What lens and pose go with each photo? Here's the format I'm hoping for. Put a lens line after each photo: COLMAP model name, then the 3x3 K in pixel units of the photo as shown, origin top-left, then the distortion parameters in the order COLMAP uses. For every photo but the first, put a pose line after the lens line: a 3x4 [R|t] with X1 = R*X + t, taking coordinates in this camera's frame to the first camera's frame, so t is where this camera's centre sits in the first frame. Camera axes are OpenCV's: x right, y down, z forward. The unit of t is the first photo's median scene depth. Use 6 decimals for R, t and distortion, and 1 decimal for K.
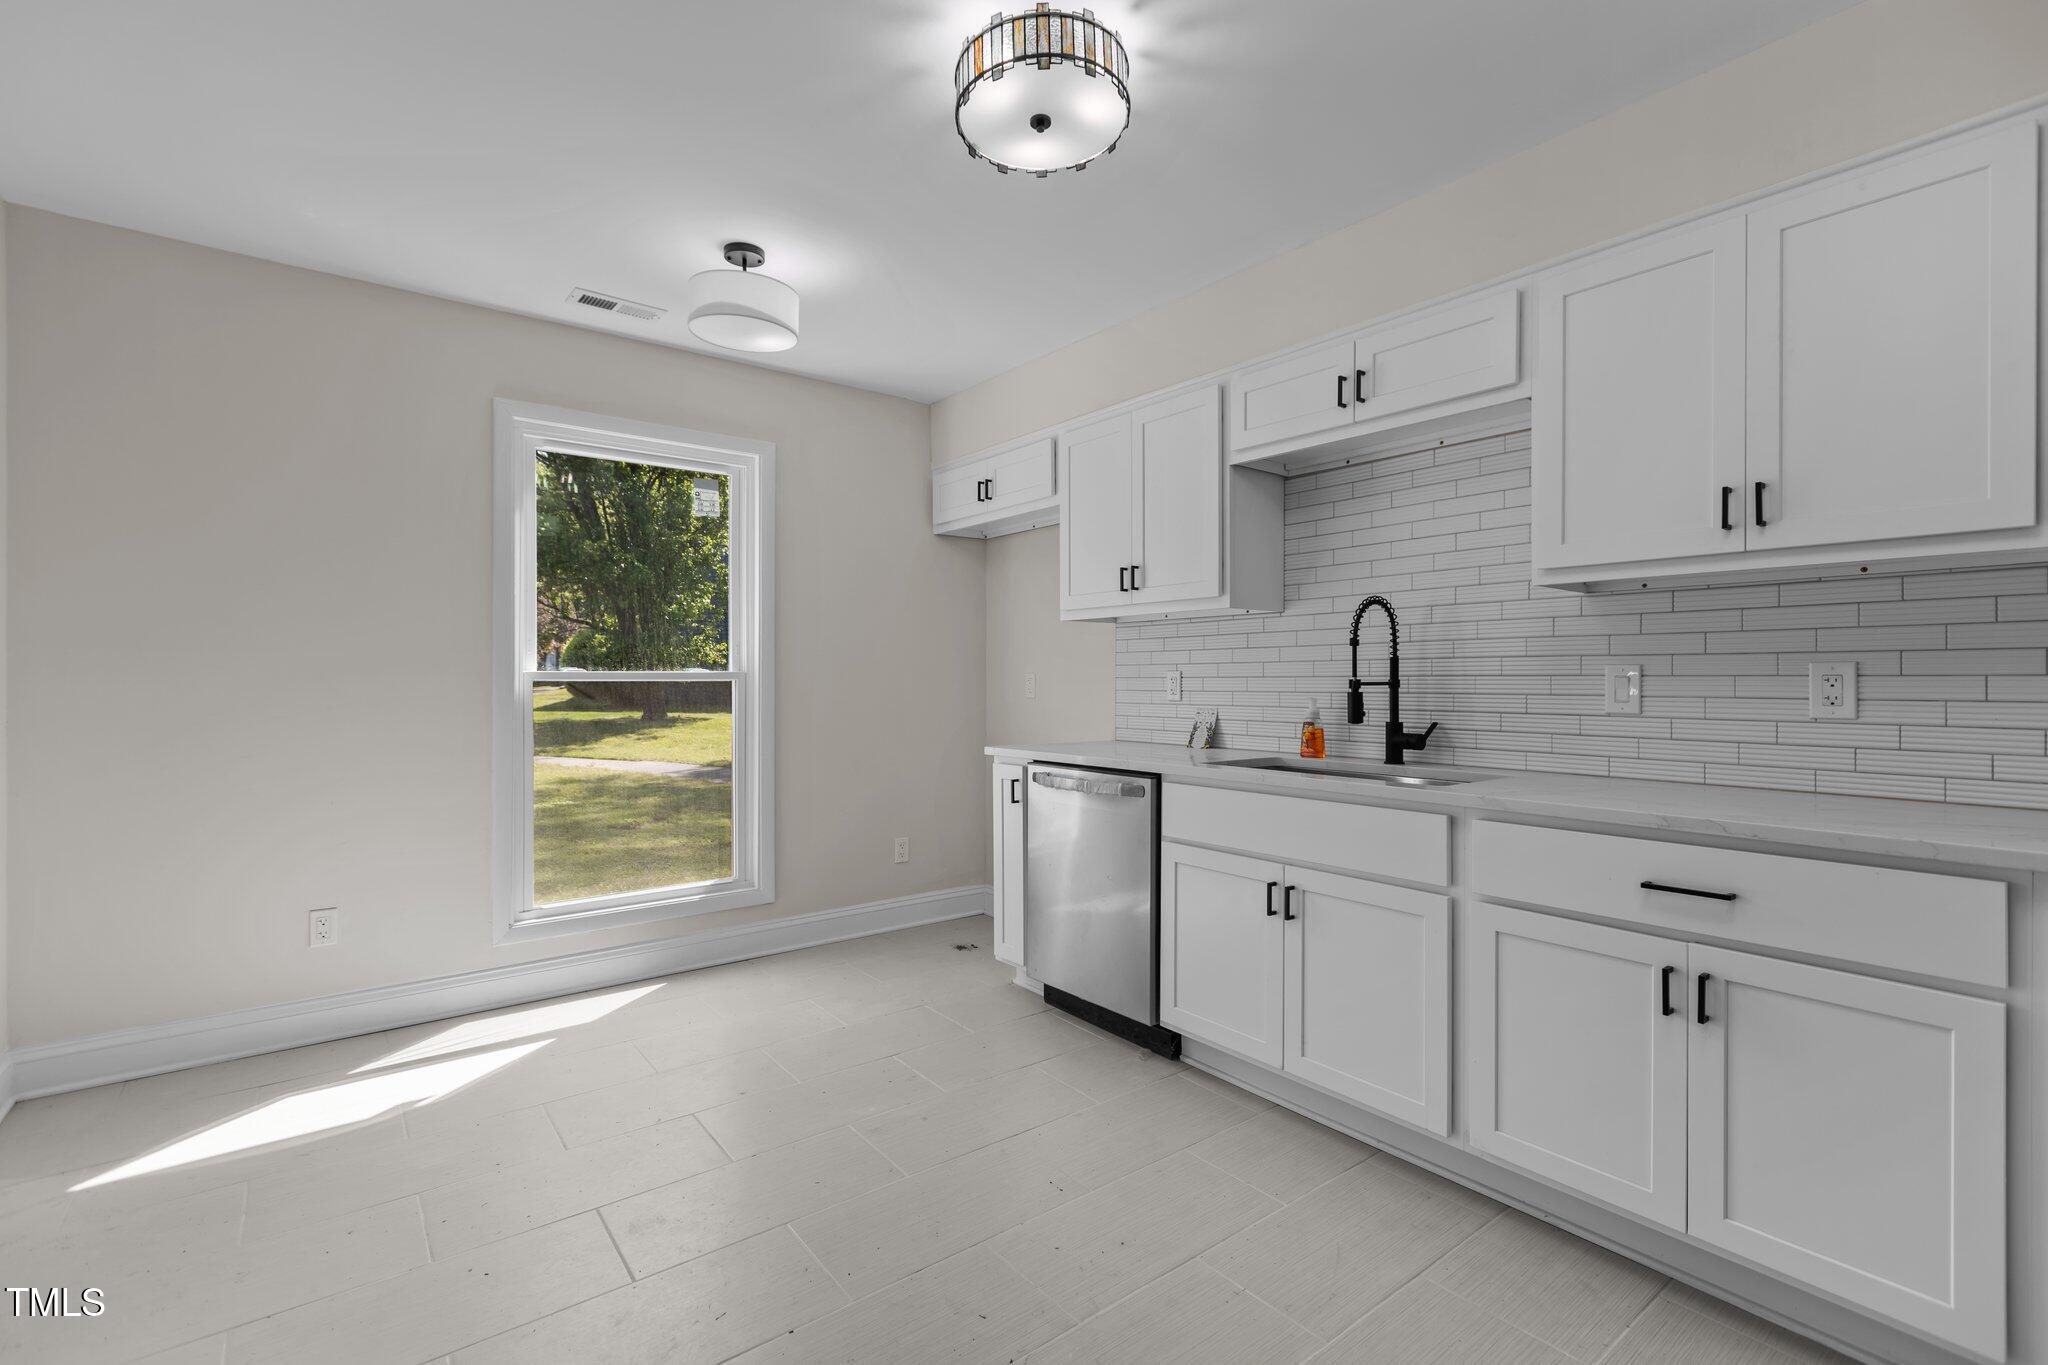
lens RADIAL K [[913.1, 0, 1026.1], [0, 913.1, 680.0], [0, 0, 1]] dist [-0.002575, -0.000838]
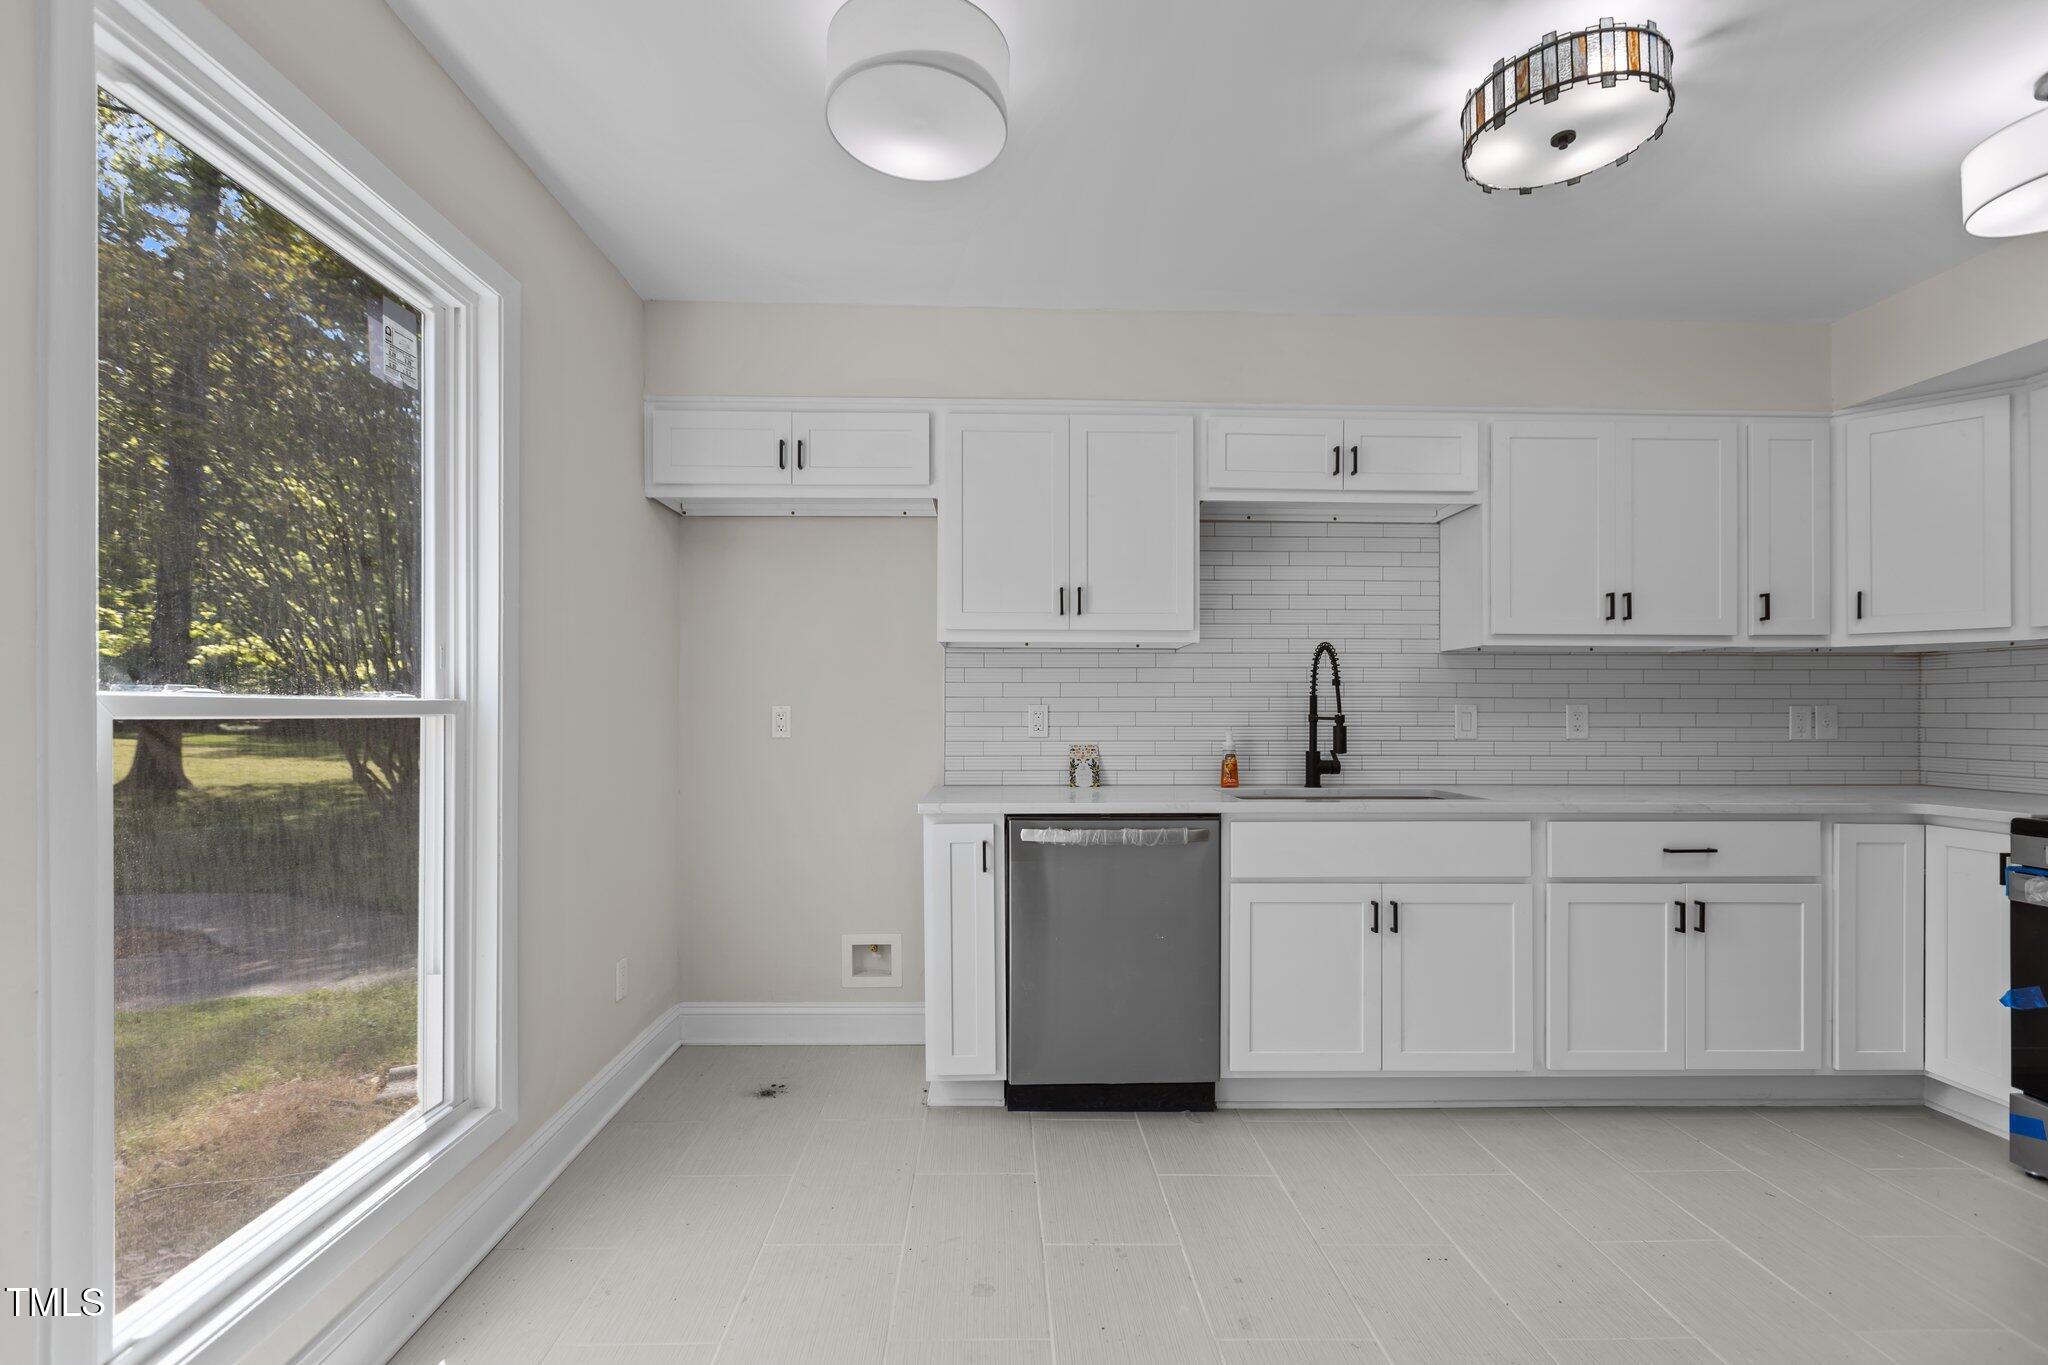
lens RADIAL K [[913.1, 0, 1014.7], [0, 913.1, 707.4], [0, 0, 1]] dist [-0.002575, -0.000838]
pose [[0.596184, 0.005304, 0.802831, -0.751518], [-0.001602, 0.999984, -0.005416, -0.002767], [-0.802847, 0.001943, 0.596183, 0.607815]]
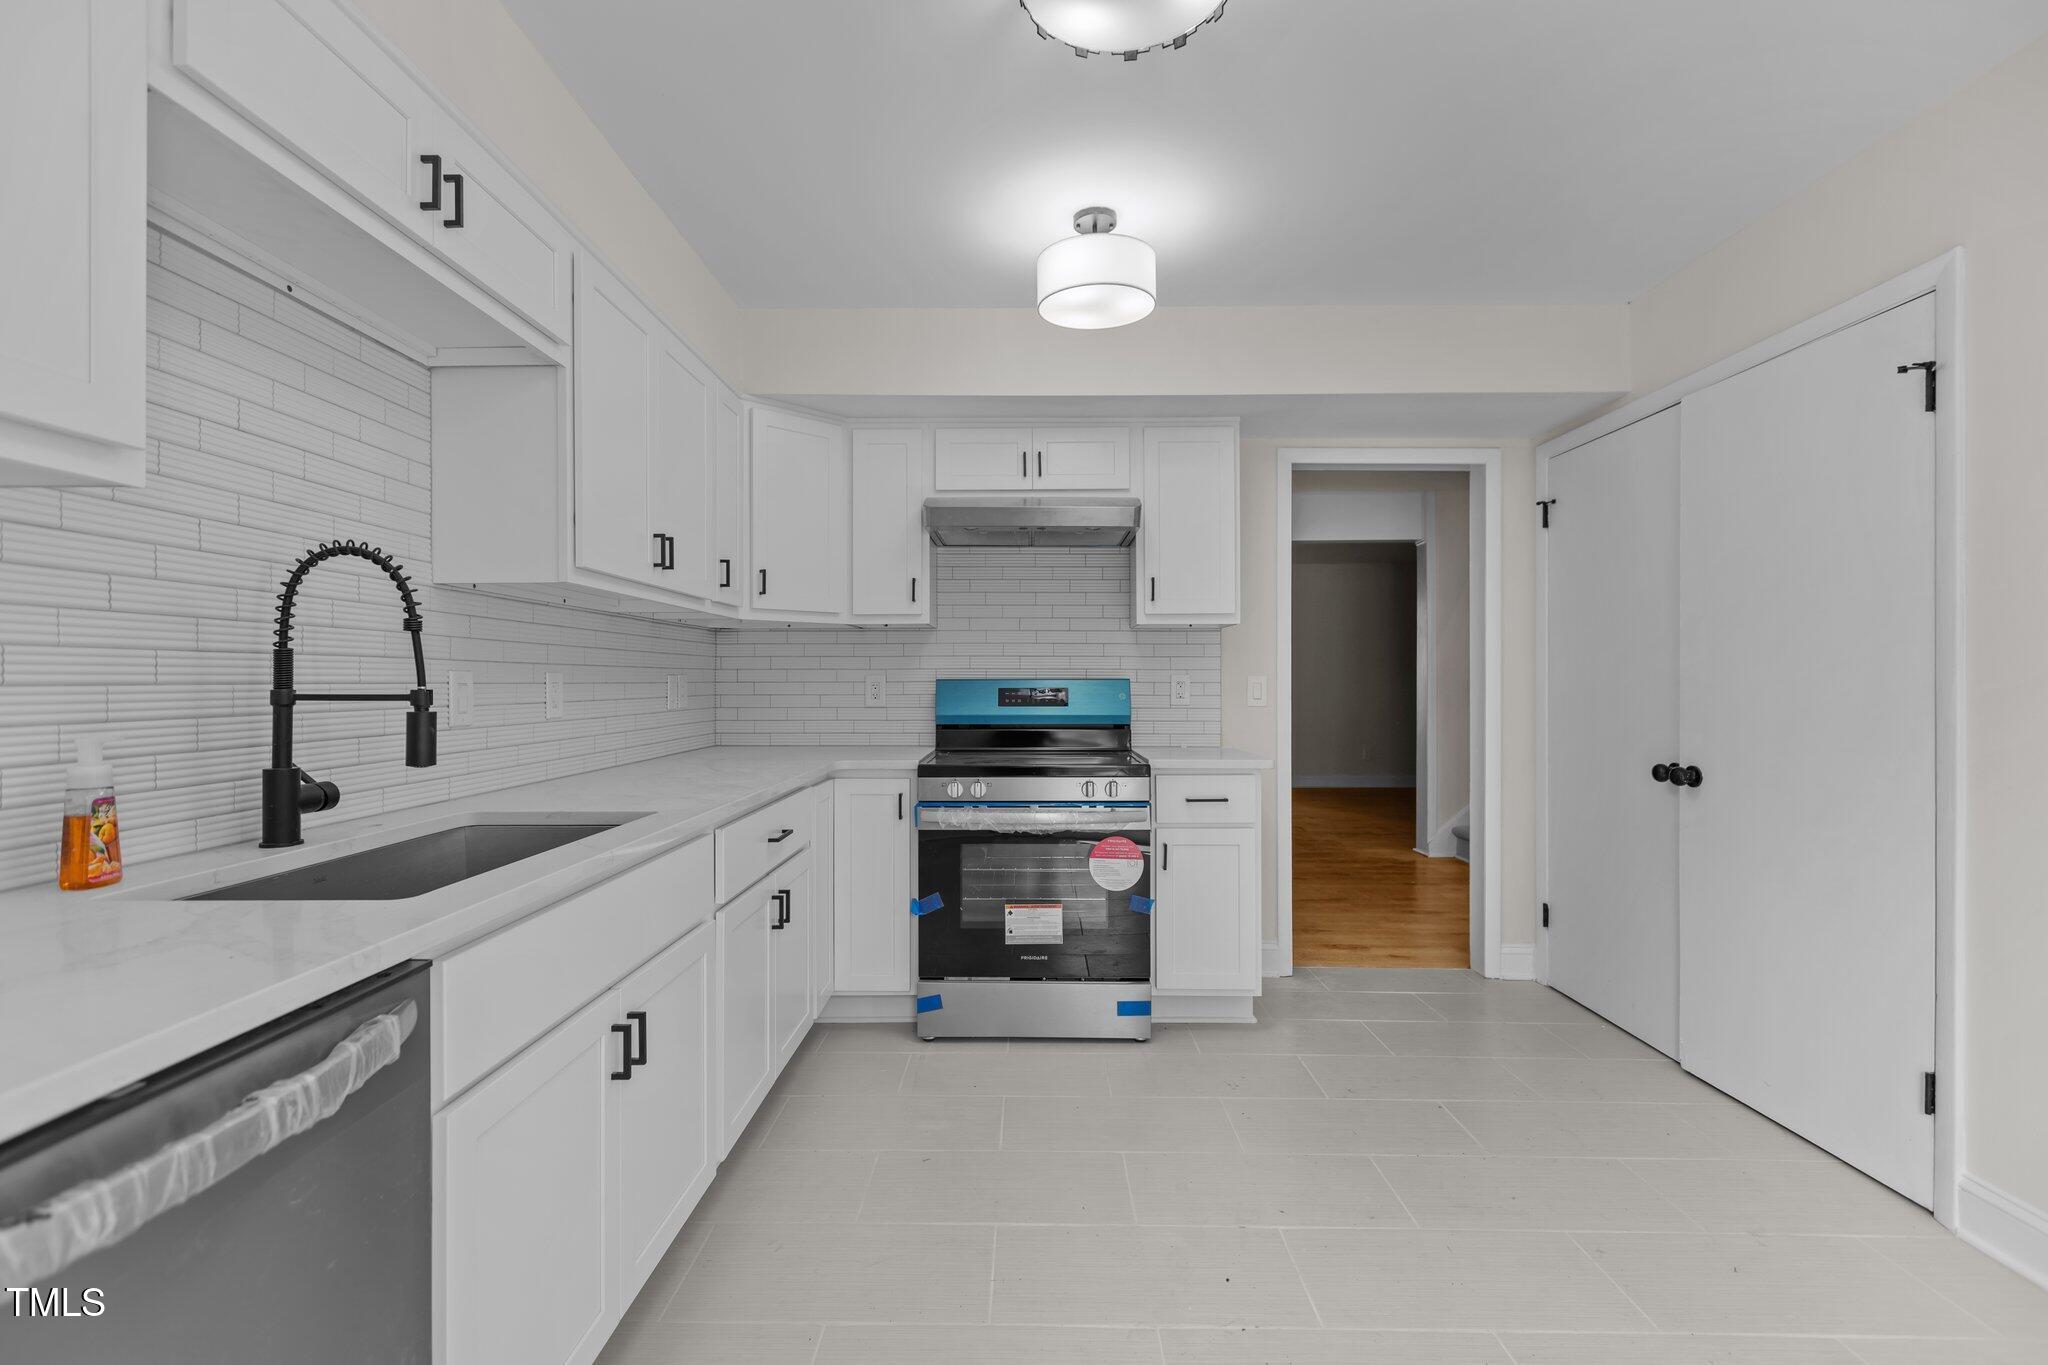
lens RADIAL K [[913.1, 0, 1031.1], [0, 913.1, 682.1], [0, 0, 1]] dist [-0.002575, -0.000838]
pose [[-0.777801, -0.000871, 0.628510, -0.286123], [0.000709, 0.999997, 0.002264, -0.006304], [-0.628511, 0.002206, -0.777798, 1.133454]]
